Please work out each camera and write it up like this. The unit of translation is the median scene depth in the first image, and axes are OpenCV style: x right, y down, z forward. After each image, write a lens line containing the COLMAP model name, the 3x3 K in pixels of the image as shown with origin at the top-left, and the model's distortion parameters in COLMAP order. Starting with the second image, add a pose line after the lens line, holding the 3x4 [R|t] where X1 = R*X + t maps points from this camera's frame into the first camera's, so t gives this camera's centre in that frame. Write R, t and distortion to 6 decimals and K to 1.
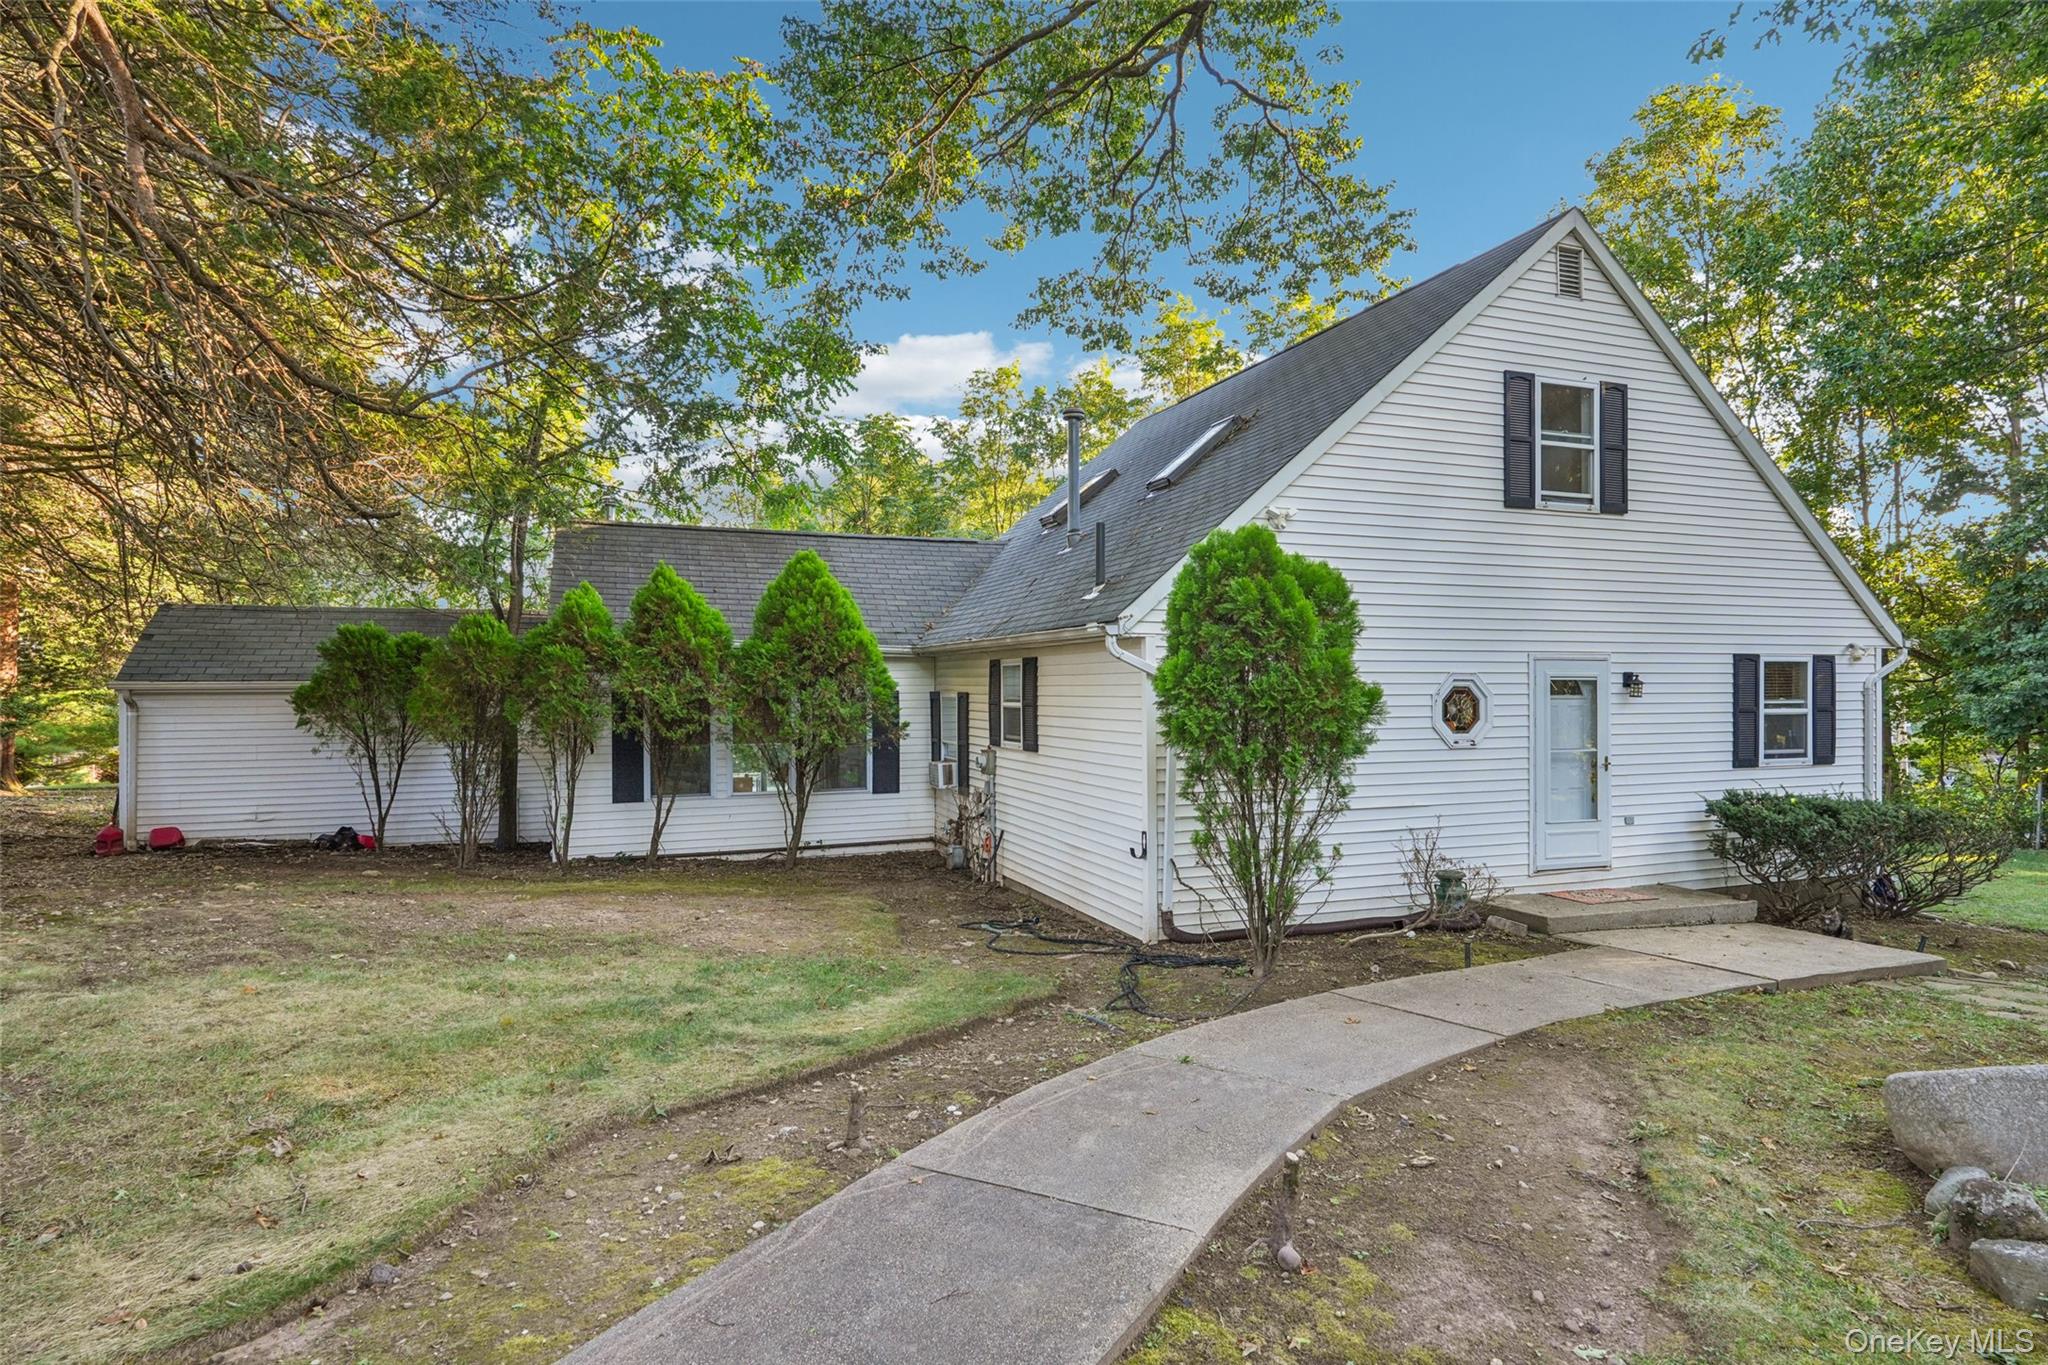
lens RADIAL K [[1112.8, 0, 1026.9], [0, 1112.8, 648.8], [0, 0, 1]] dist [0.003216, 0.002858]
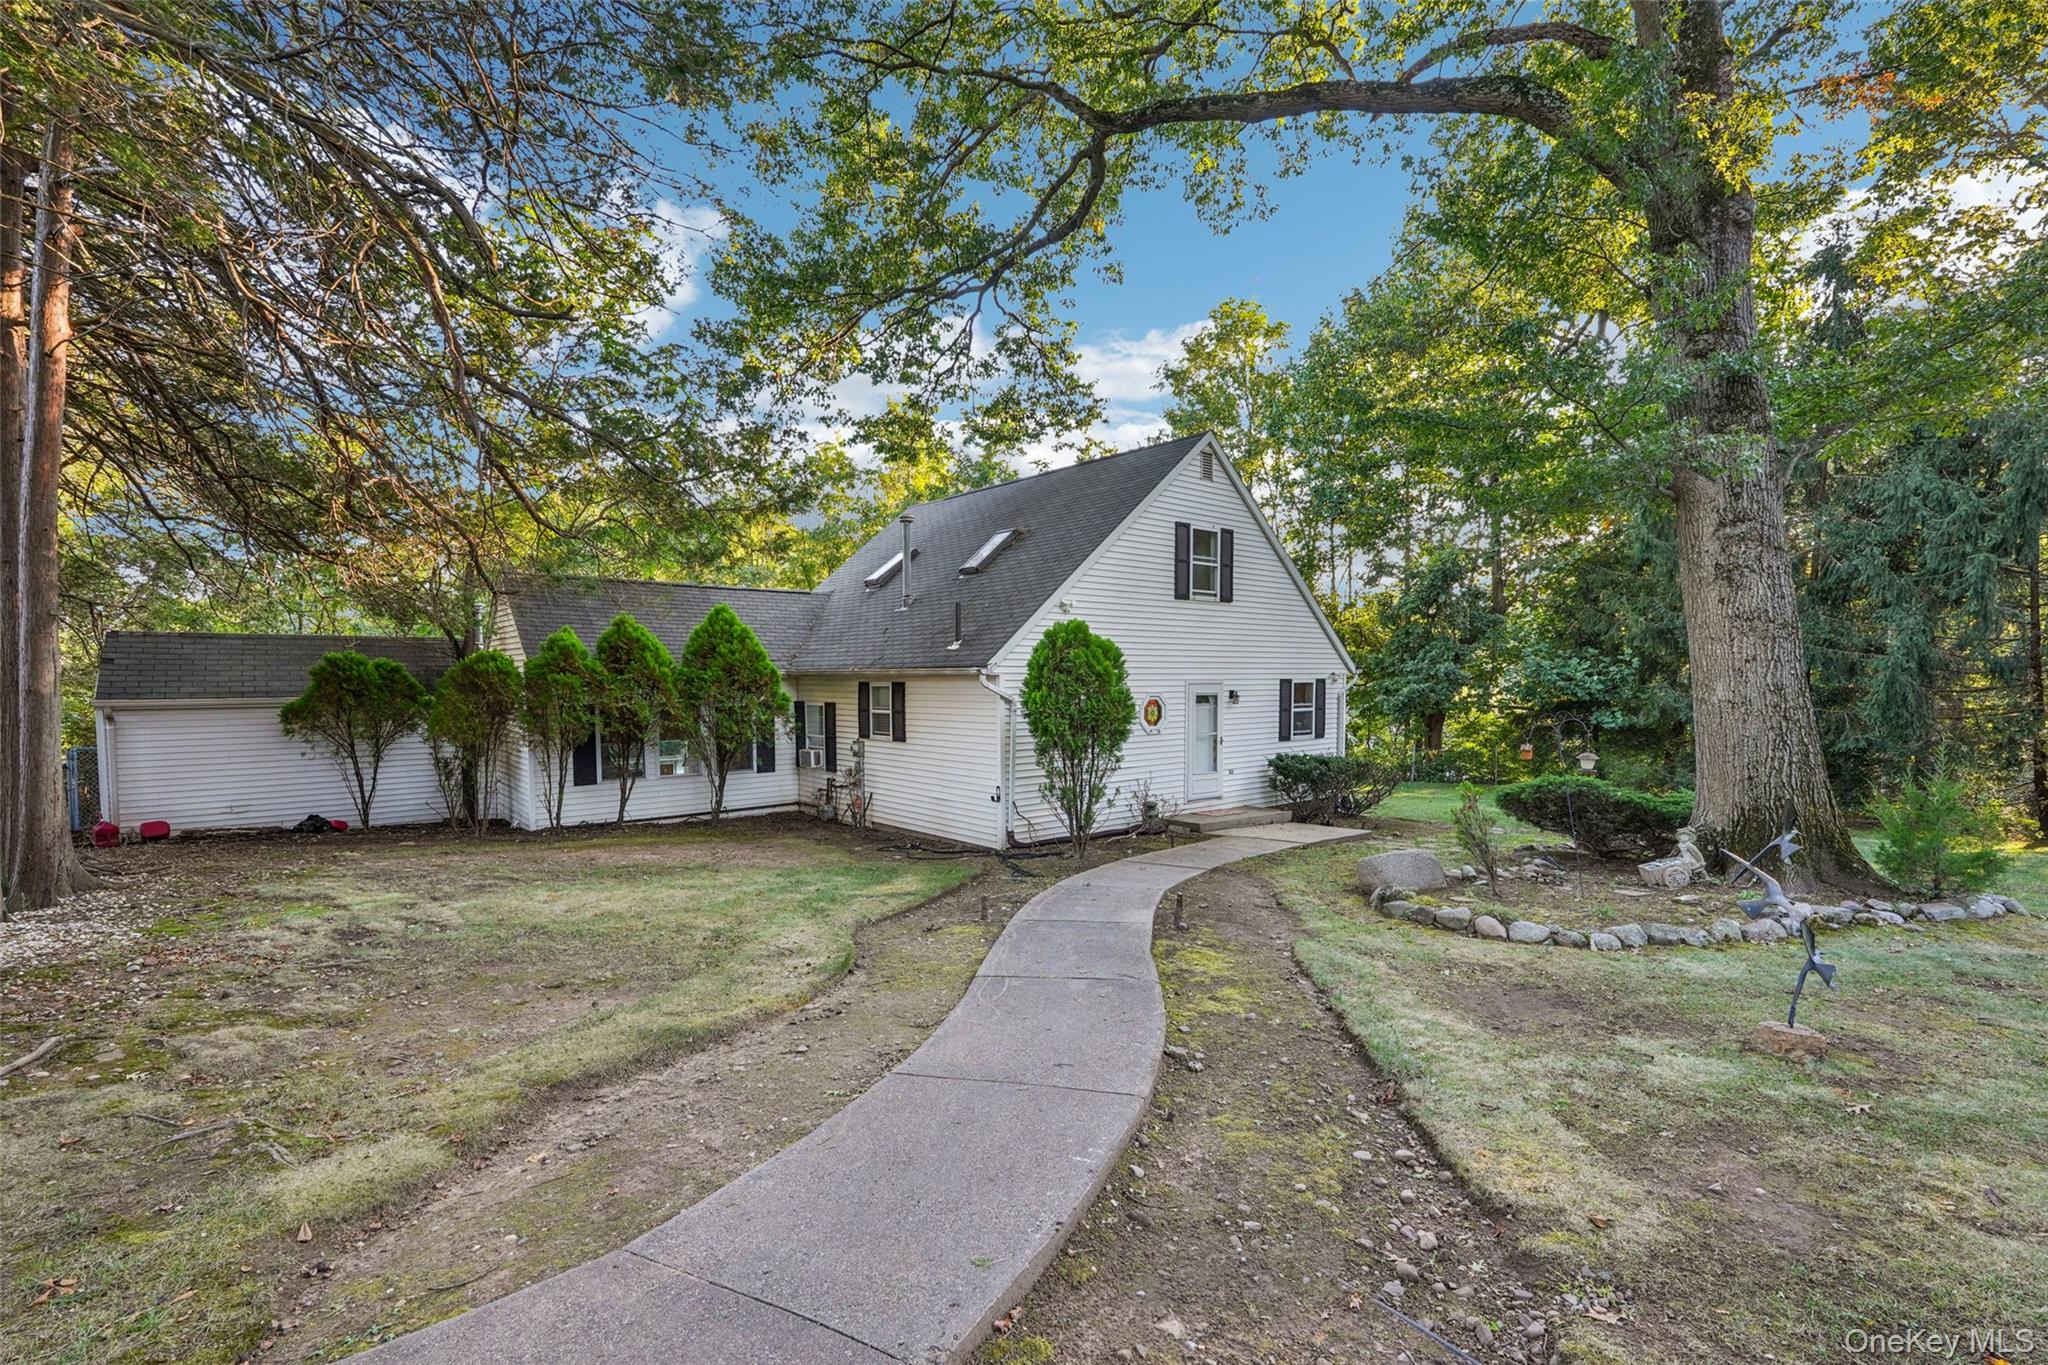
lens RADIAL K [[934.9, 0, 1024.0], [0, 934.9, 682.5], [0, 0, 1]] dist [-0.001156, -0.000072]
pose [[0.944088, -0.003444, 0.329676, -0.276235], [-0.008748, 0.999332, 0.035490, -0.041631], [-0.329578, -0.036390, 0.943427, -0.317402]]
